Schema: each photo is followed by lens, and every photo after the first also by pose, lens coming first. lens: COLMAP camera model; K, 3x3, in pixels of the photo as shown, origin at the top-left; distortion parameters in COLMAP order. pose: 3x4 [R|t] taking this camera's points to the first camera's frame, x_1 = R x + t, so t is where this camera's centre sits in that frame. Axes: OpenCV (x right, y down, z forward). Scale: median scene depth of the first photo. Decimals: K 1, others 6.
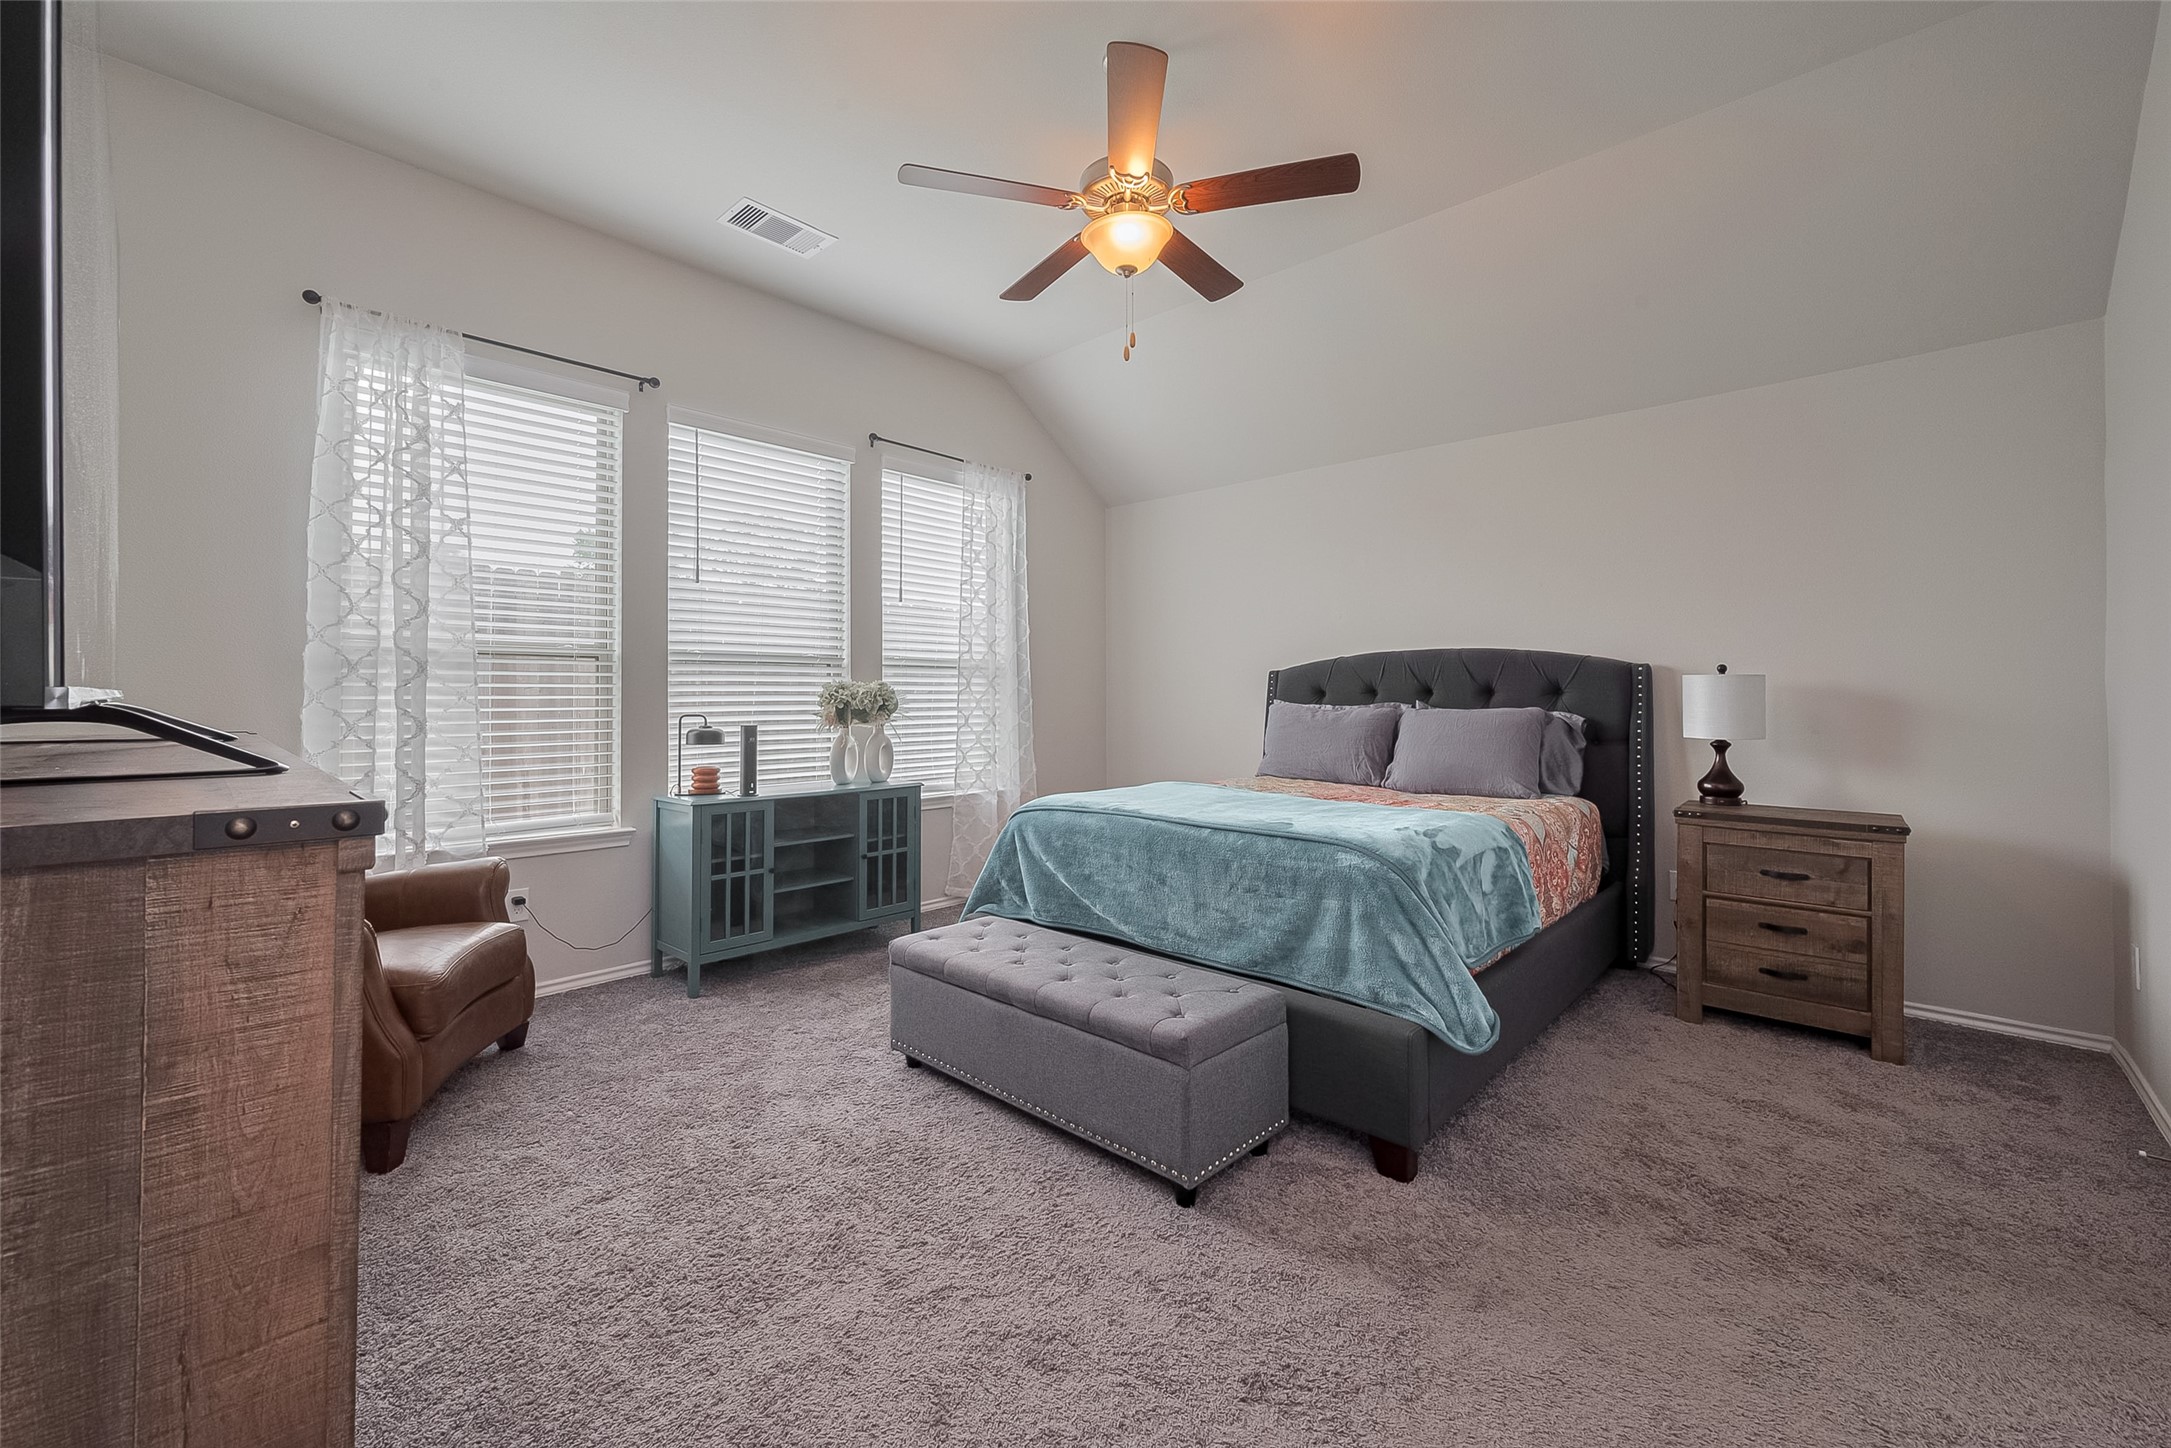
lens RADIAL K [[855.7, 0, 1083.1], [0, 855.7, 726.7], [0, 0, 1]] dist [0.000287, 0.000169]
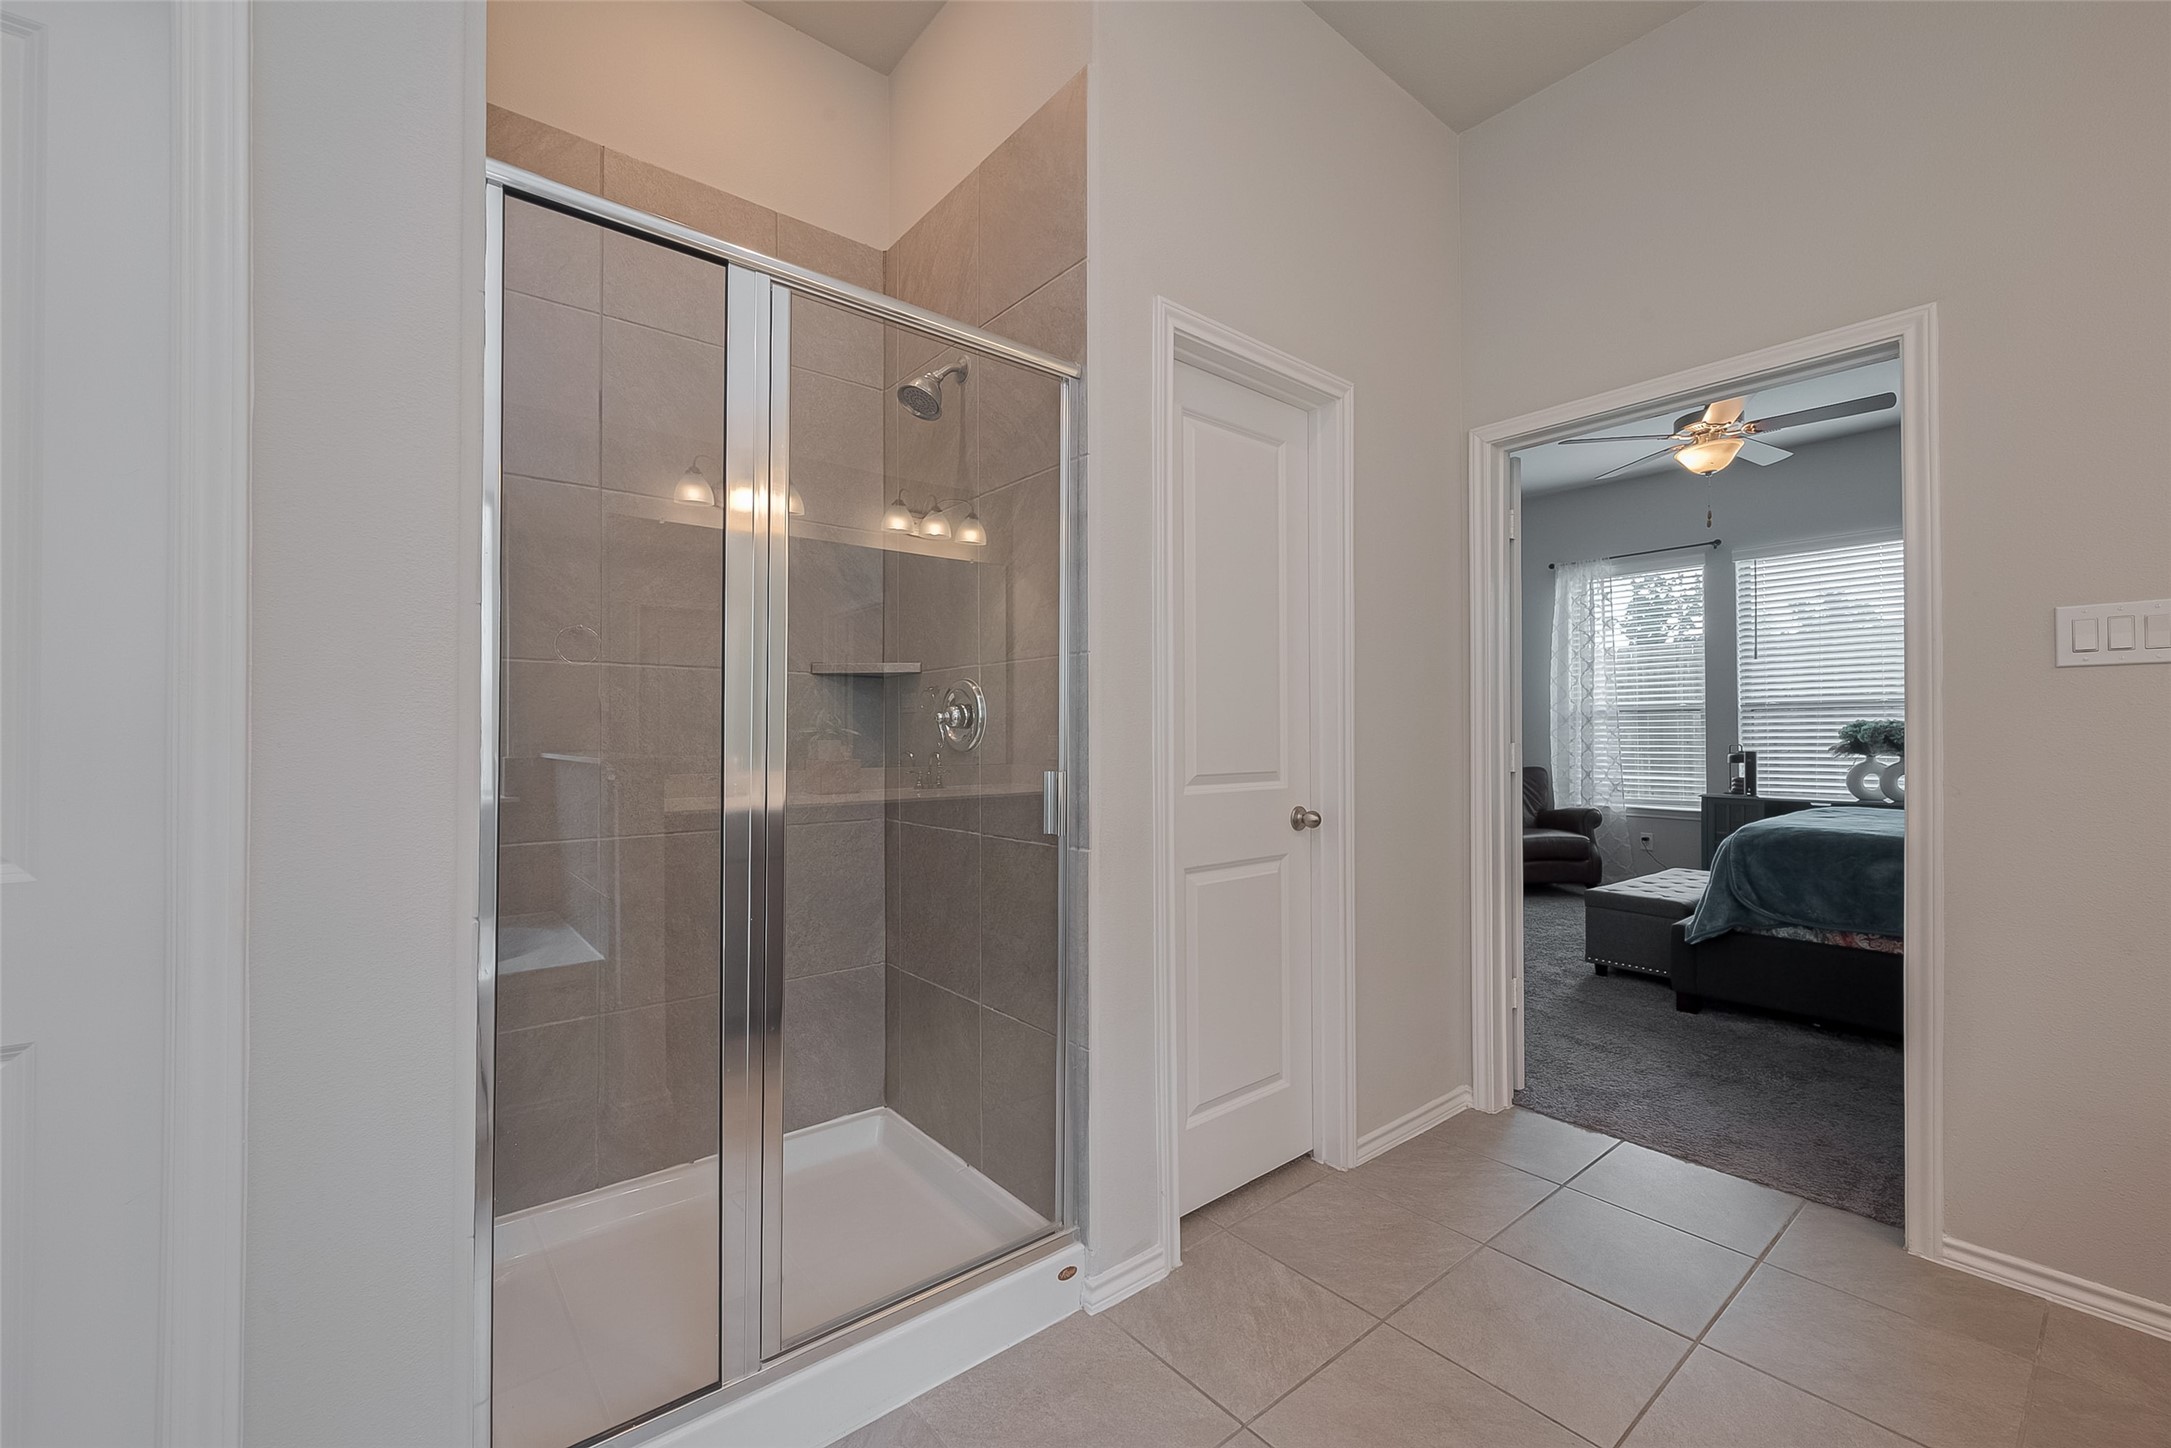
lens RADIAL K [[855.7, 0, 1083.1], [0, 855.7, 726.7], [0, 0, 1]] dist [0.000287, 0.000169]
pose [[-0.102997, -0.002478, -0.994679, 1.249209], [-0.018793, 0.999823, -0.000544, -0.024160], [0.994504, 0.018636, -0.103025, -0.031922]]
